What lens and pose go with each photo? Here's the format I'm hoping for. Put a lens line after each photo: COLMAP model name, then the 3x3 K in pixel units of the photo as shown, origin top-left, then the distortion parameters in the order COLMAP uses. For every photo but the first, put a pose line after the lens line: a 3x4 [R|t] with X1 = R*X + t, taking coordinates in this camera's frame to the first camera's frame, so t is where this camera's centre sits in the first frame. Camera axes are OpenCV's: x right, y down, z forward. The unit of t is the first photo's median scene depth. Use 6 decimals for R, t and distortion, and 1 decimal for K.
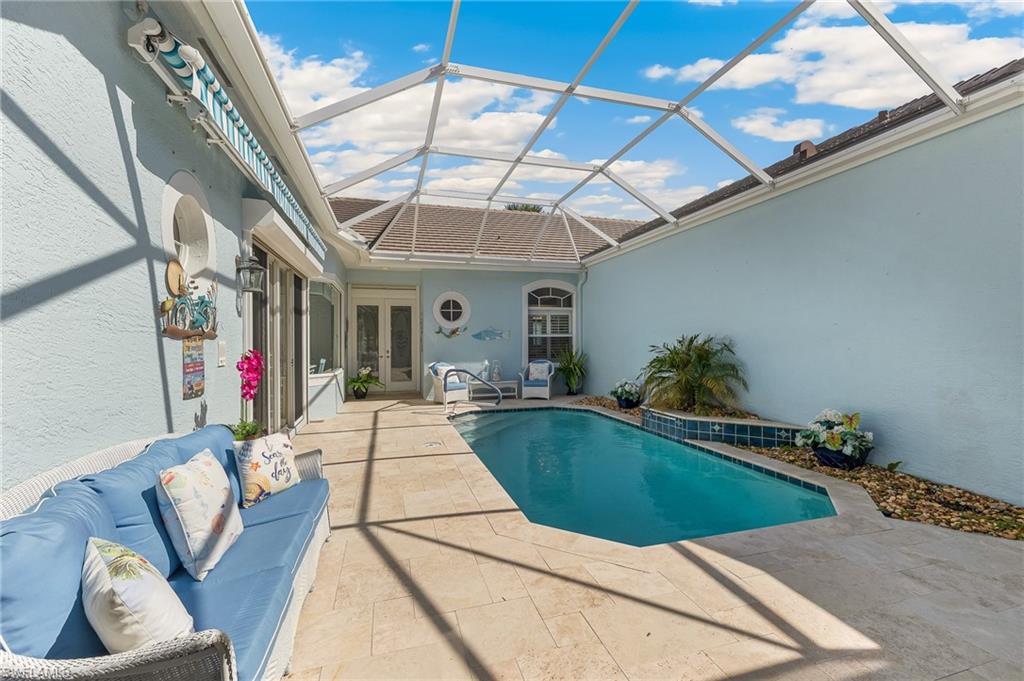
lens RADIAL K [[431.8, 0, 512.8], [0, 431.8, 341.5], [0, 0, 1]] dist [-0.000787, -0.000021]
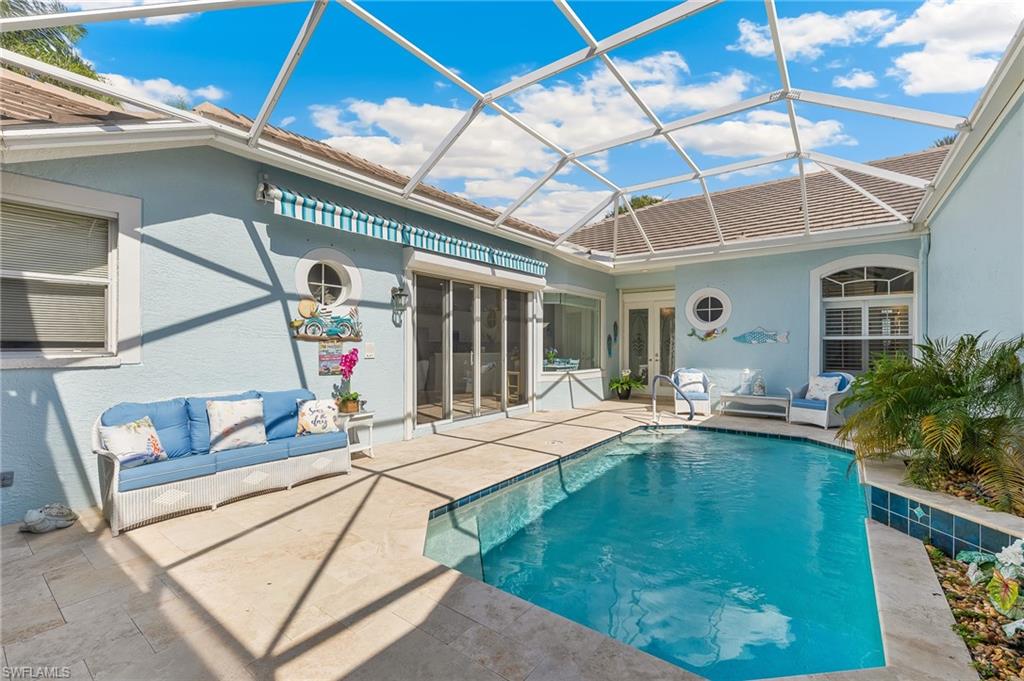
lens RADIAL K [[437.0, 0, 511.2], [0, 437.0, 345.1], [0, 0, 1]] dist [0.000878, -0.000022]
pose [[0.598684, 0.009591, -0.800928, 0.727639], [-0.008224, 0.999949, 0.005827, -0.004206], [0.800943, 0.003098, 0.598732, 0.341847]]
